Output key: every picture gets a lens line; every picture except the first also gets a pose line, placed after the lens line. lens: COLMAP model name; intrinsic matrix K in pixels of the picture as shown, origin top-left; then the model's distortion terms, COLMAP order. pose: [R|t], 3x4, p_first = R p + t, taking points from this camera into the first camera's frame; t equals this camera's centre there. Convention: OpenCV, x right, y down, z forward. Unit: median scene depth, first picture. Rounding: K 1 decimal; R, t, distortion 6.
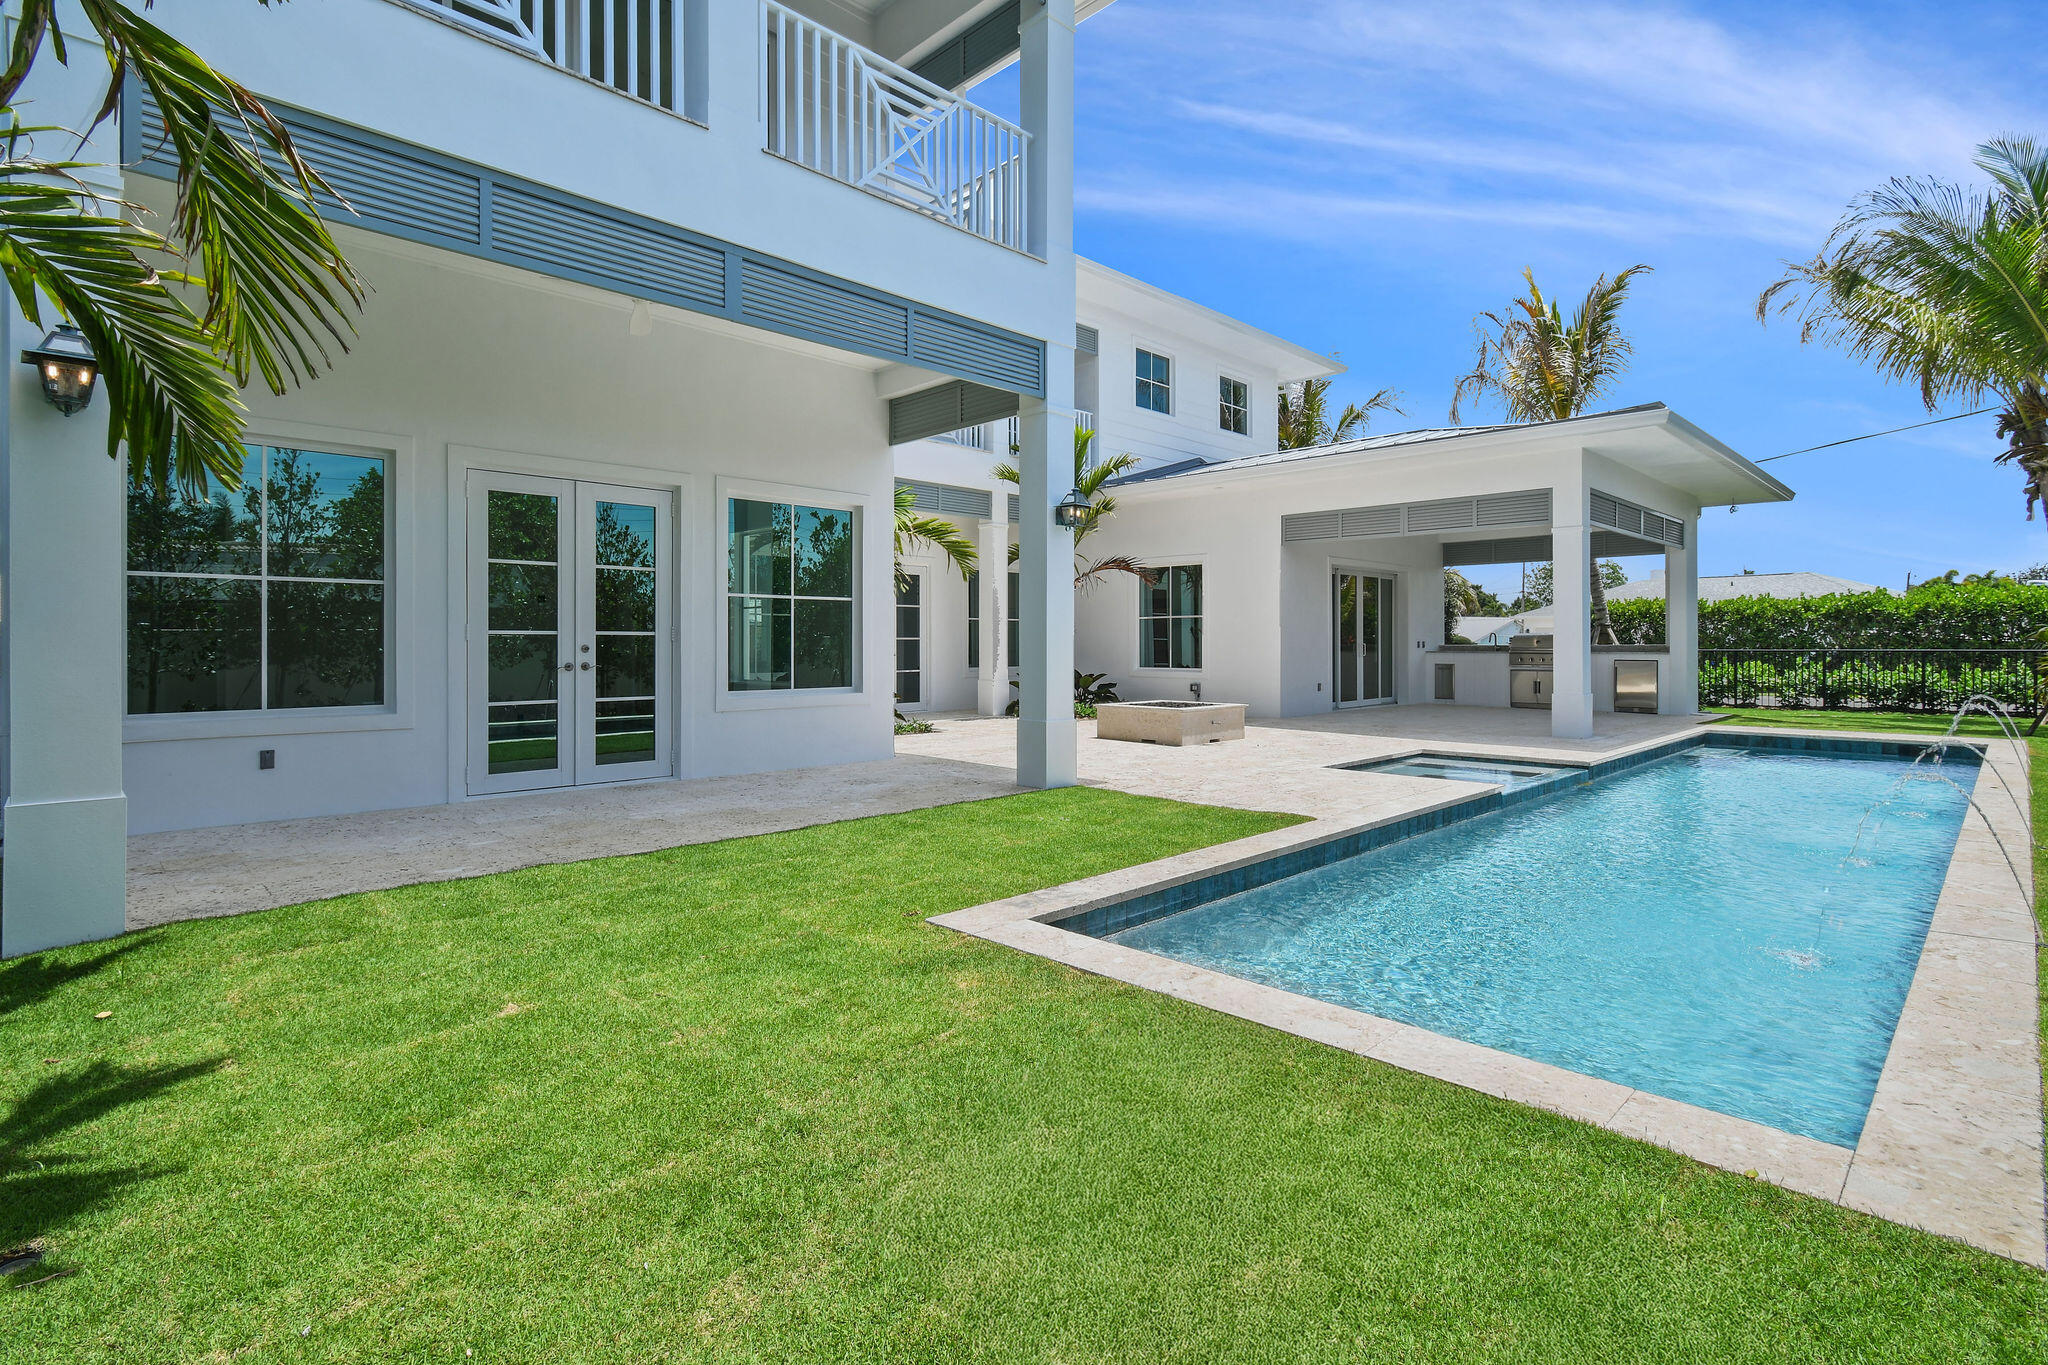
lens RADIAL K [[979.6, 0, 1020.2], [0, 979.6, 642.6], [0, 0, 1]] dist [0.000734, -0.001709]
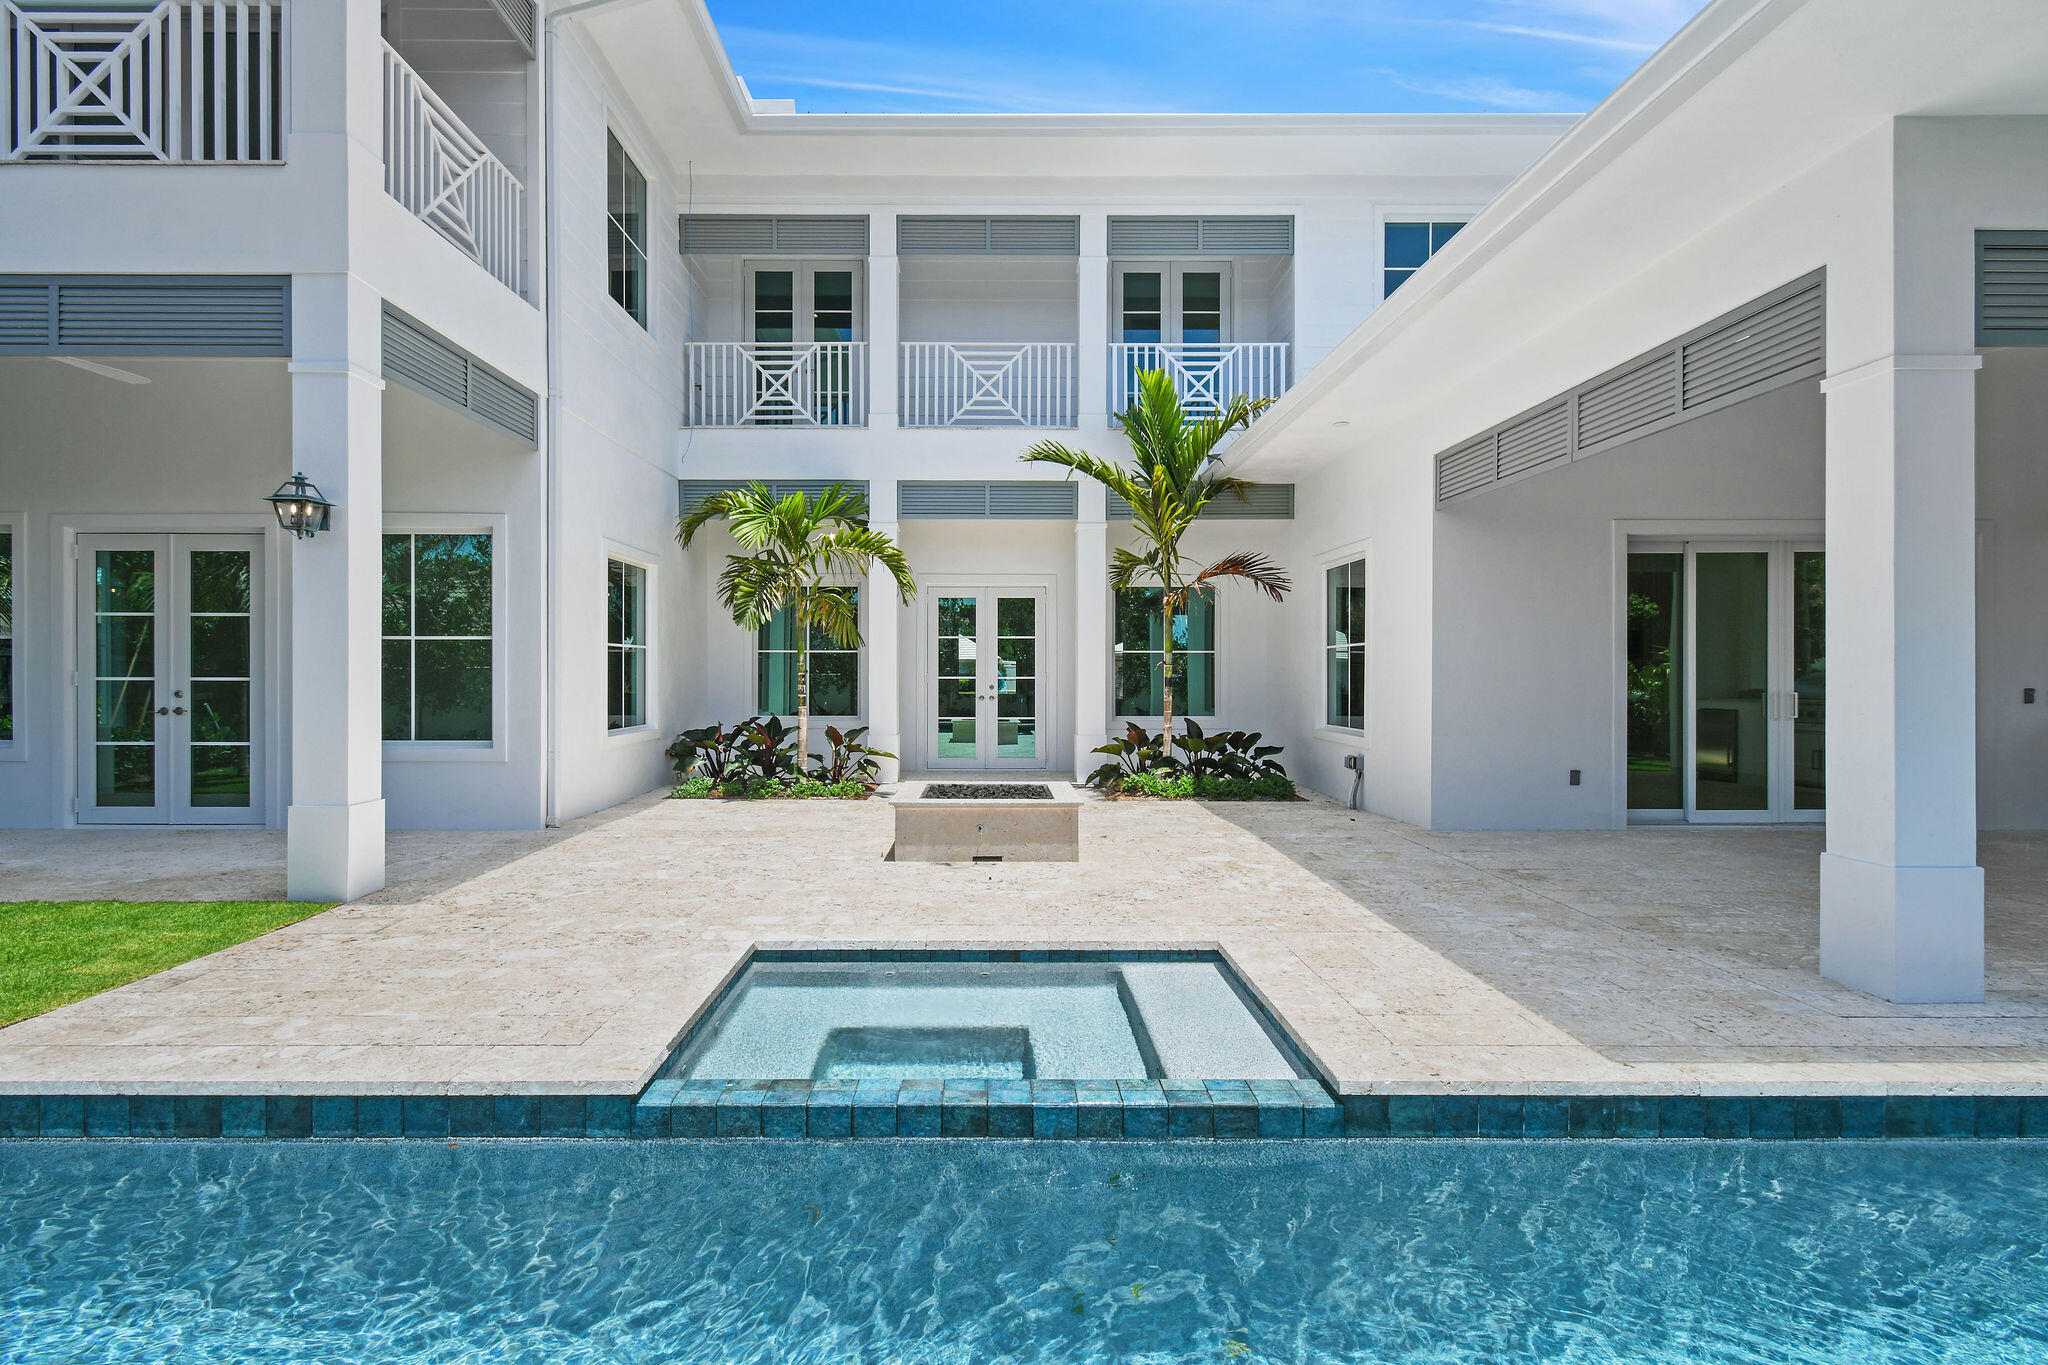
lens RADIAL K [[983.4, 0, 1024.0], [0, 983.4, 682.5], [0, 0, 1]] dist [0.001772, 0.000202]
pose [[0.718702, 0.009798, -0.695250, 0.455444], [-0.001936, 0.999925, 0.012091, -0.009961], [0.695316, -0.007344, 0.718667, 0.427067]]
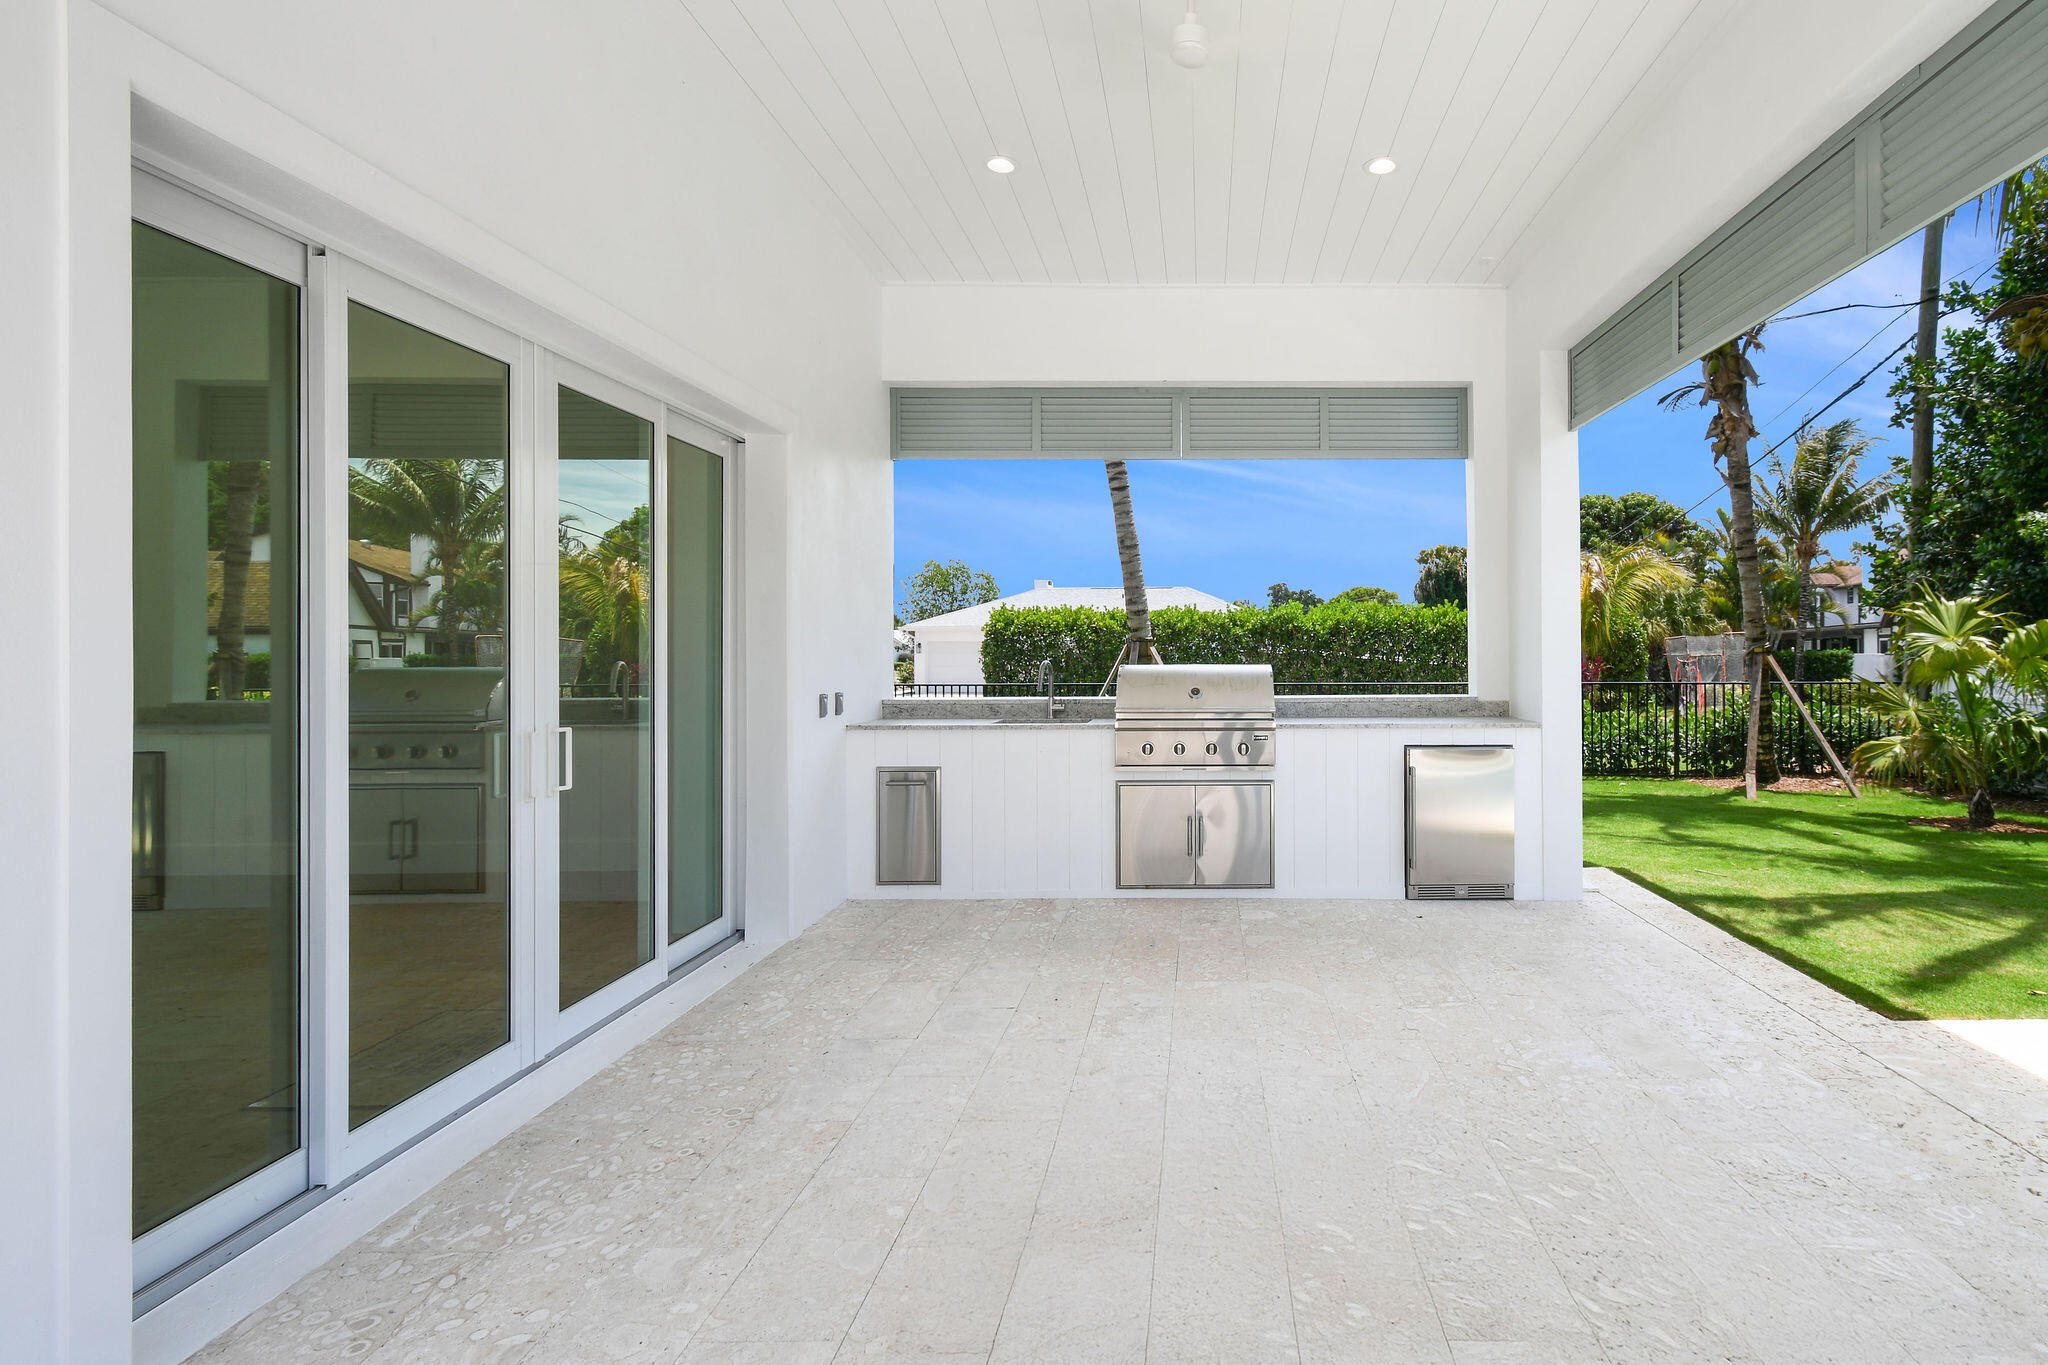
lens RADIAL K [[955.9, 0, 1207.7], [0, 955.9, 662.1], [0, 0, 1]] dist [0.000053, 0.000262]
pose [[0.697486, -0.006335, 0.716571, 0.338020], [-0.000540, 0.999956, 0.009367, -0.015043], [-0.716598, -0.006921, 0.697452, 0.855167]]
